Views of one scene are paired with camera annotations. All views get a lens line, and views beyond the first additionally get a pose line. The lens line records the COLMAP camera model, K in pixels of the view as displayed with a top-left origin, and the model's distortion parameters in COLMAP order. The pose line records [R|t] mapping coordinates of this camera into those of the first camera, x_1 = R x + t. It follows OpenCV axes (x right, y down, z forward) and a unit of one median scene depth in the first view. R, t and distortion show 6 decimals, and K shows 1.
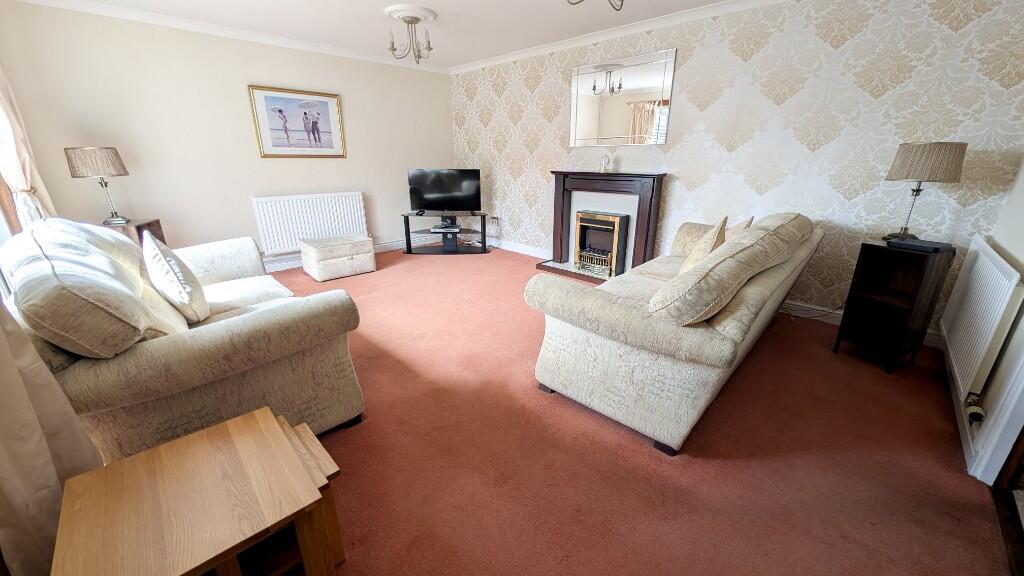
lens RADIAL K [[378.0, 0, 516.1], [0, 378.0, 286.8], [0, 0, 1]] dist [0.002591, -0.006014]
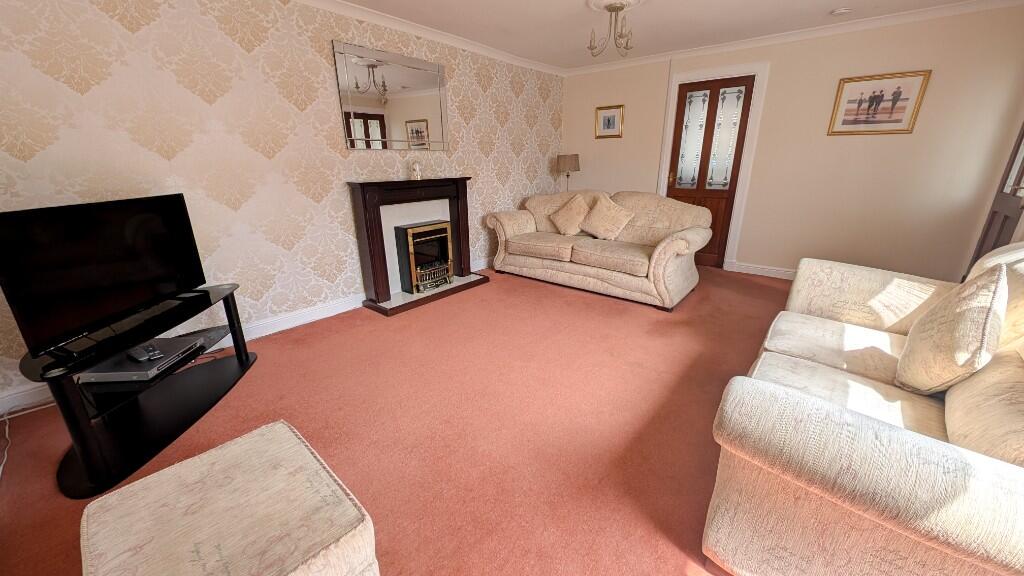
lens RADIAL K [[378.0, 0, 516.1], [0, 378.0, 286.8], [0, 0, 1]] dist [0.002591, -0.006014]
pose [[-0.073070, -0.314695, 0.946376, -0.627066], [0.326160, 0.889194, 0.320863, -0.250765], [-0.942486, 0.332116, 0.037667, 0.724190]]
